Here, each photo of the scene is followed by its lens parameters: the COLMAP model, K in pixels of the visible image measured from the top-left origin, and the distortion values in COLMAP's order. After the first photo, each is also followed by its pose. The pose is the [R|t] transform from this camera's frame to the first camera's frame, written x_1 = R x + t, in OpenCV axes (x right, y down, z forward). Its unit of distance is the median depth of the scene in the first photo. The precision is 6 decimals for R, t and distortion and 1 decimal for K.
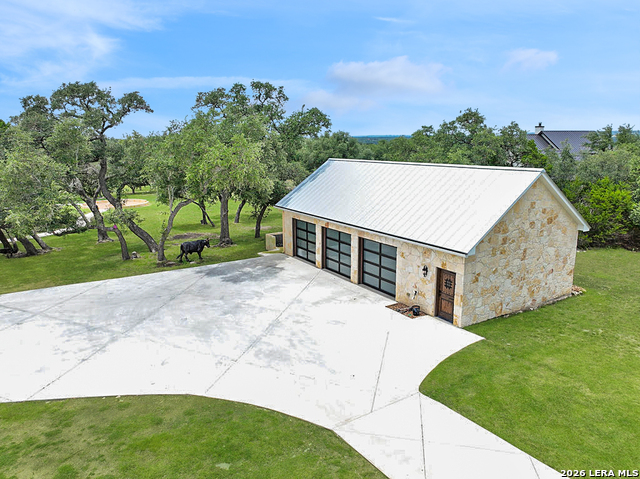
lens RADIAL K [[449.5, 0, 320.0], [0, 449.5, 239.5], [0, 0, 1]] dist [-0.003191, 0.020752]
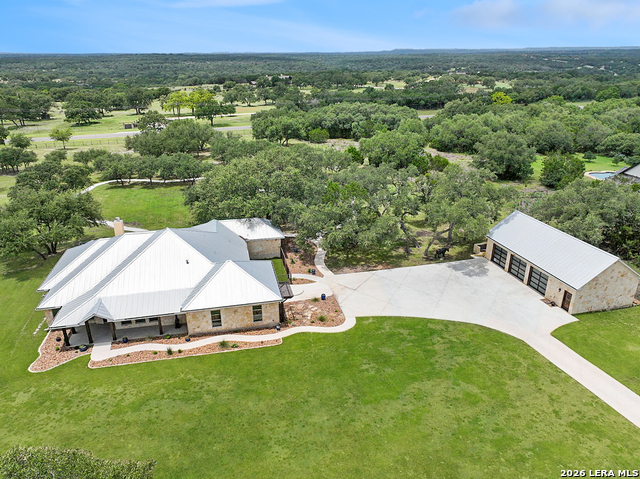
lens RADIAL K [[449.5, 0, 320.0], [0, 449.5, 239.5], [0, 0, 1]] dist [-0.003191, 0.020752]
pose [[0.956947, 0.114432, -0.266753, -0.385767], [-0.066066, 0.980756, 0.183722, -0.545442], [0.282643, -0.158189, 0.946092, -1.613561]]
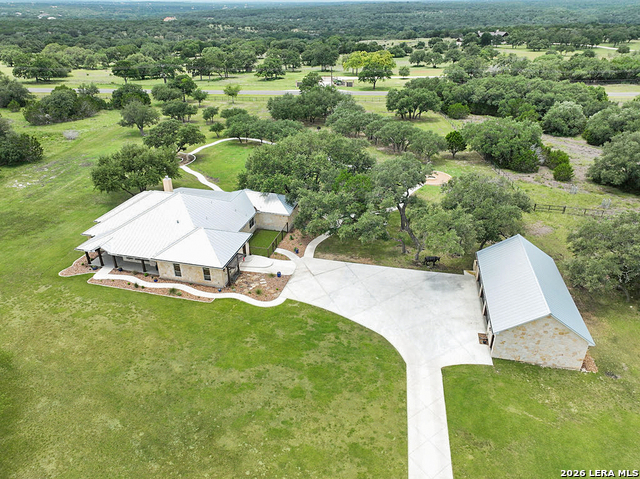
lens RADIAL K [[449.5, 0, 320.0], [0, 449.5, 239.5], [0, 0, 1]] dist [-0.003191, 0.020752]
pose [[0.717375, 0.326281, -0.615560, 0.830158], [-0.147839, 0.934724, 0.323164, -0.927090], [0.680821, -0.140826, 0.718784, -1.144760]]
